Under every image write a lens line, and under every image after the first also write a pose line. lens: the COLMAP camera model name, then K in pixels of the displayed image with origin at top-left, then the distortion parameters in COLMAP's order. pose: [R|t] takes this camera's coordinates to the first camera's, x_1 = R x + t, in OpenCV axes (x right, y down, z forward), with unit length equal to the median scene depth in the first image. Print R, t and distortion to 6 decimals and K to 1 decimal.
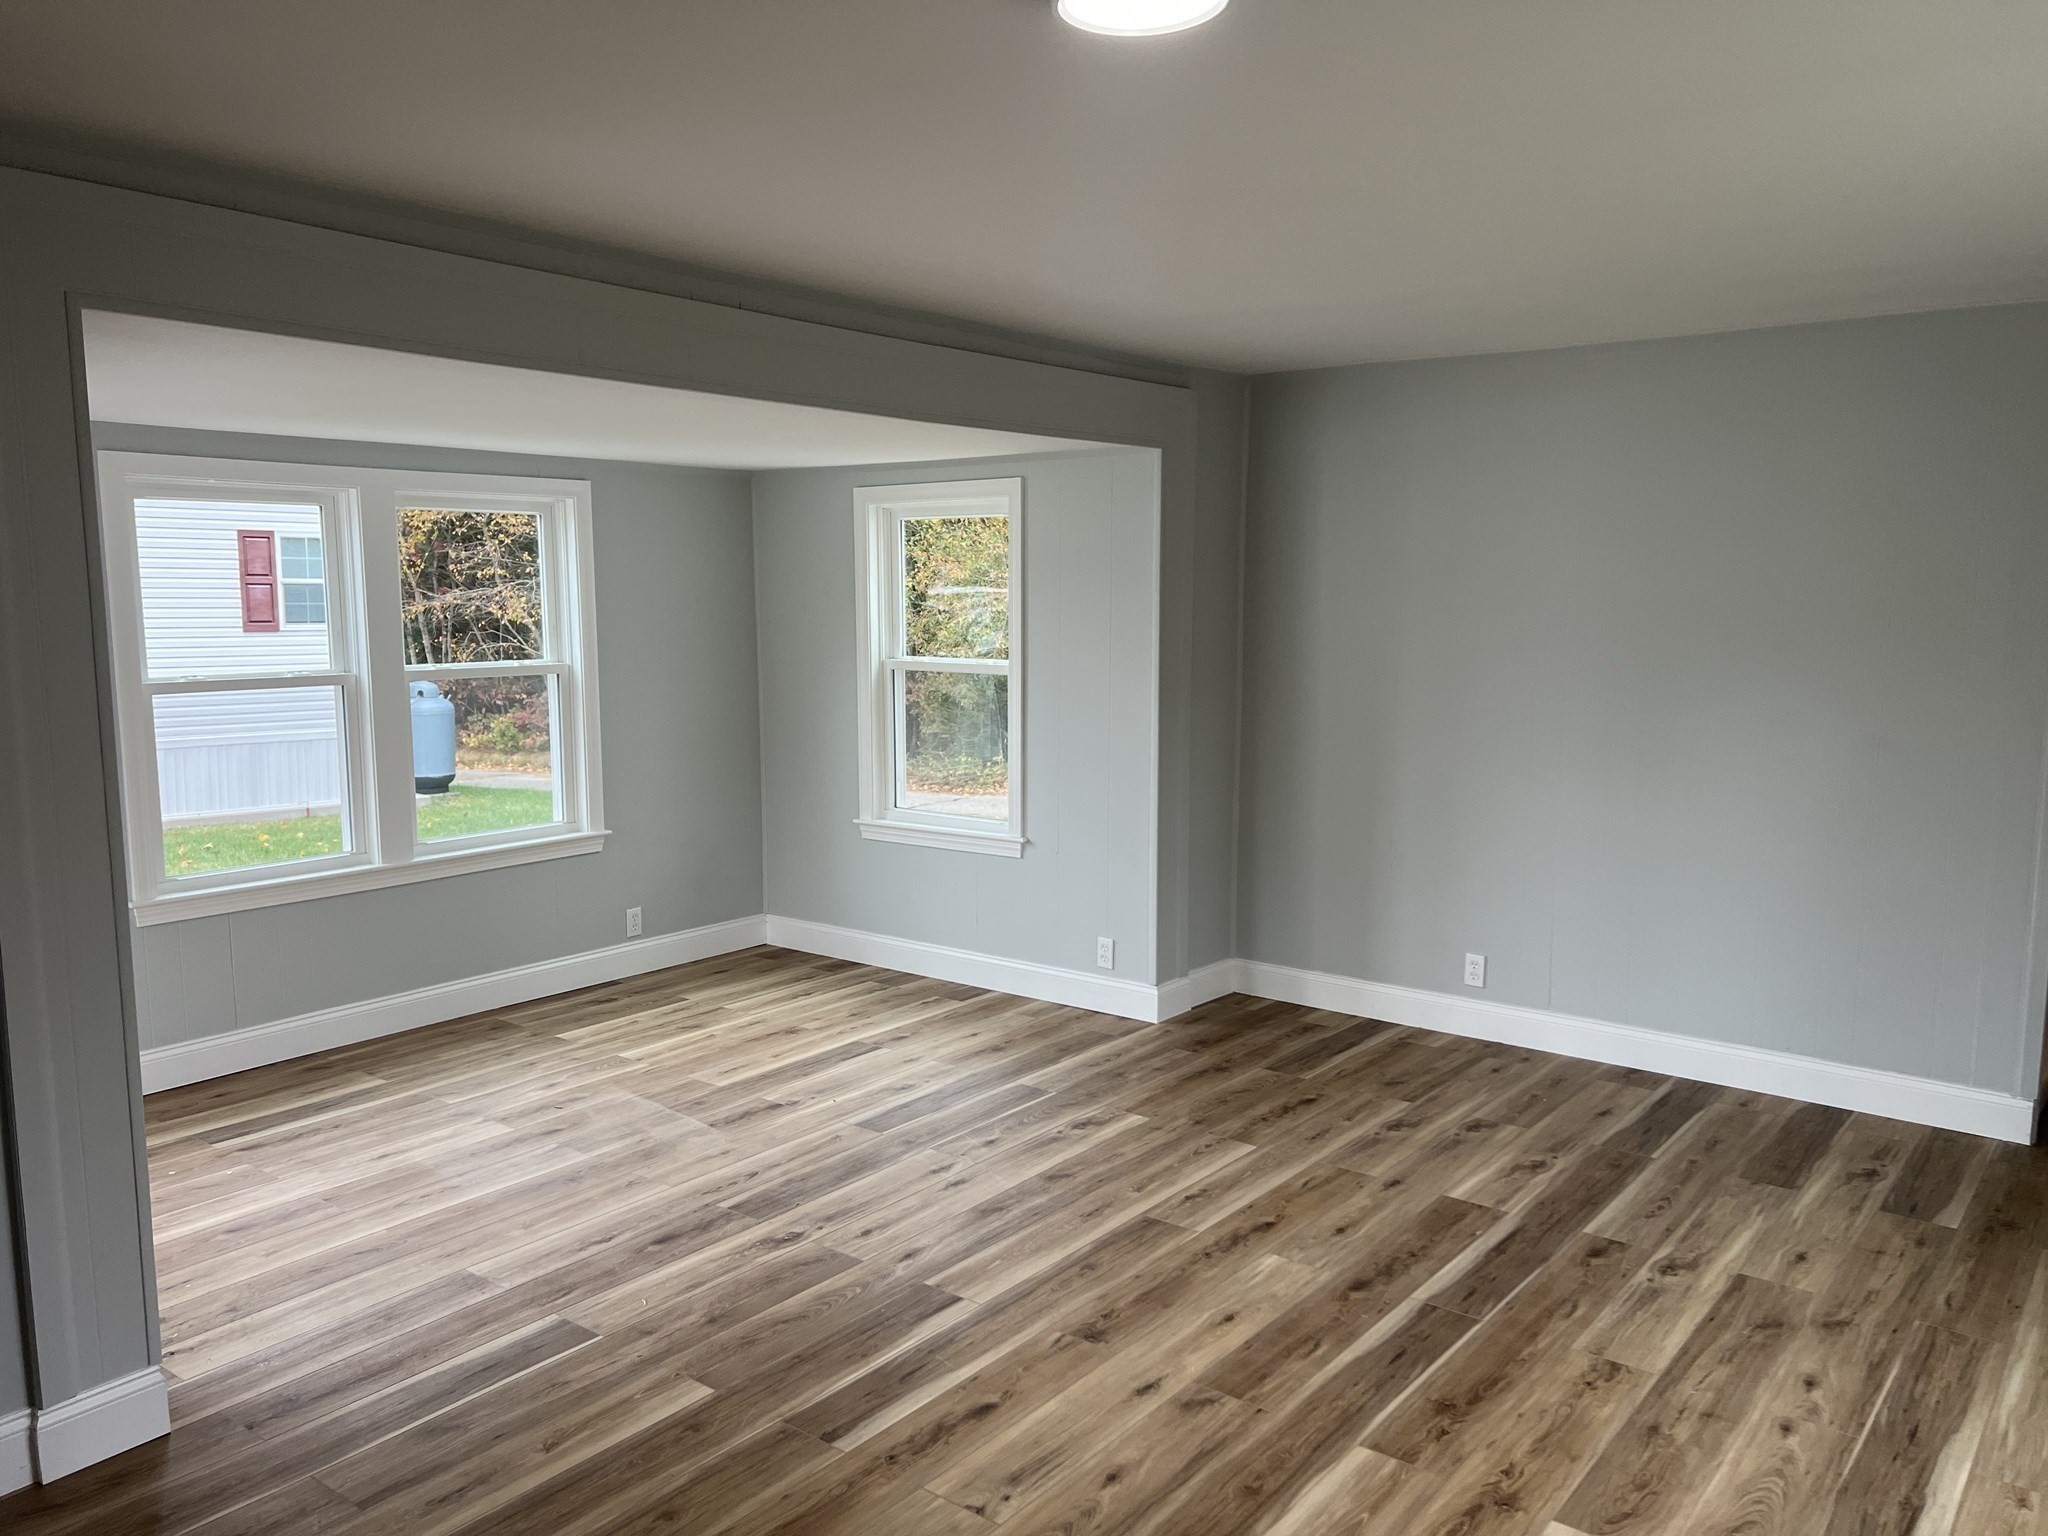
lens RADIAL K [[1541.4, 0, 1022.2], [0, 1541.4, 774.5], [0, 0, 1]] dist [0.065050, -0.075849]
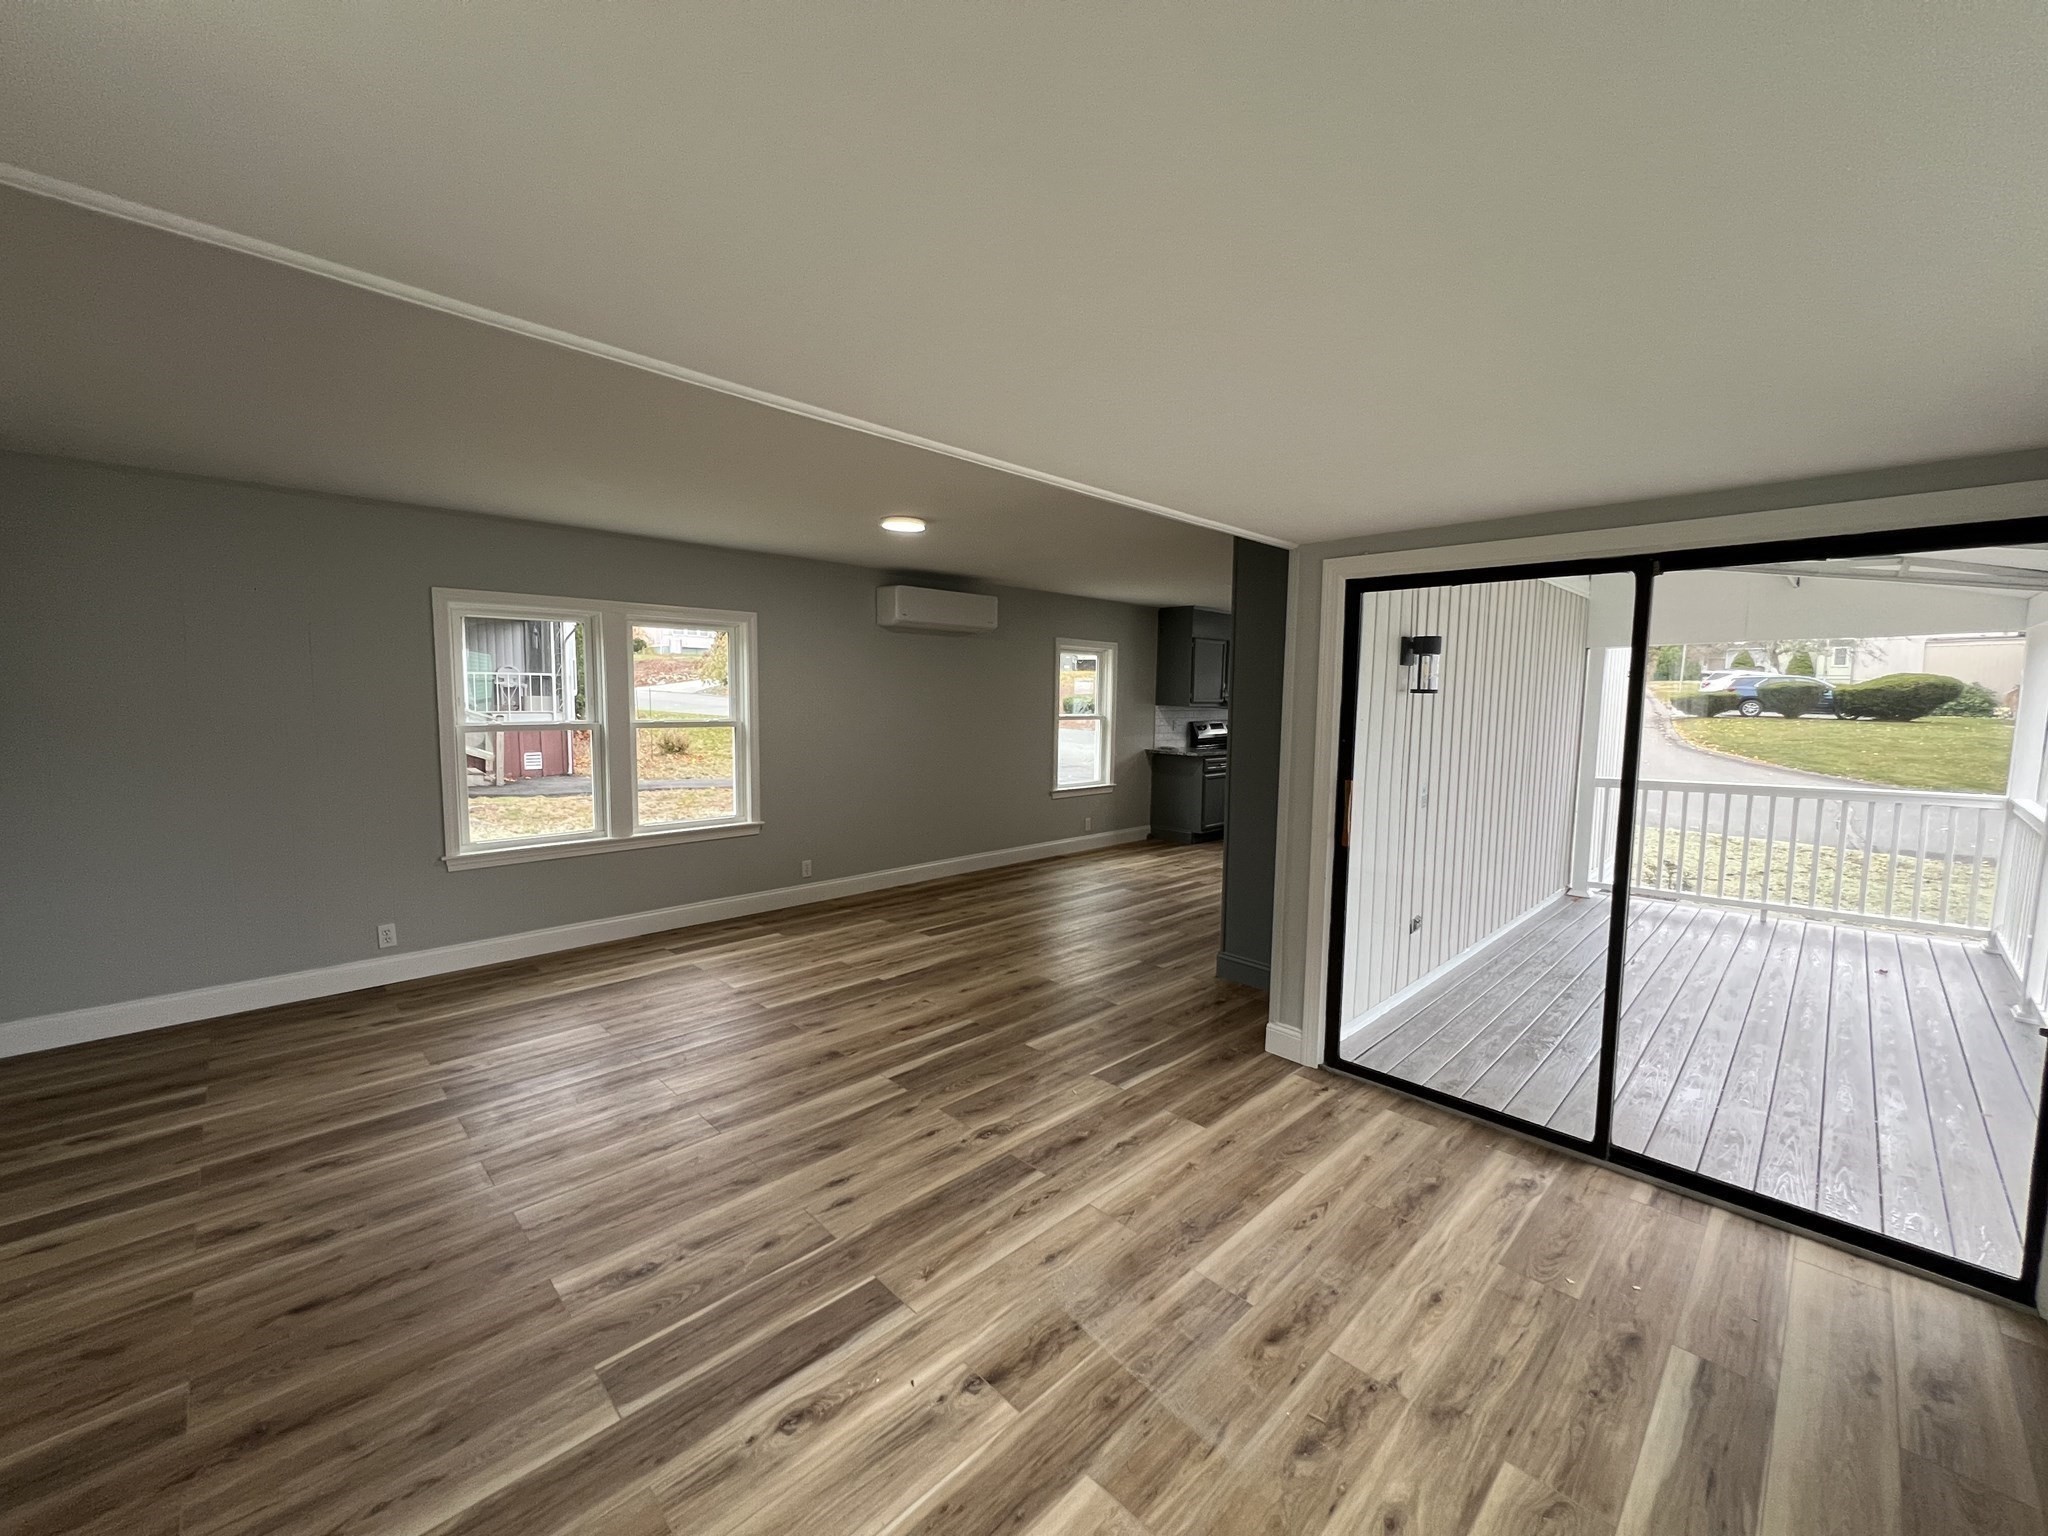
lens RADIAL K [[816.0, 0, 1023.9], [0, 816.0, 766.5], [0, 0, 1]] dist [-0.001006, -0.000092]
pose [[-0.991853, -0.023692, 0.125162, -0.244825], [0.002073, 0.979420, 0.201821, -0.151782], [-0.127368, 0.200436, -0.971392, 1.506921]]
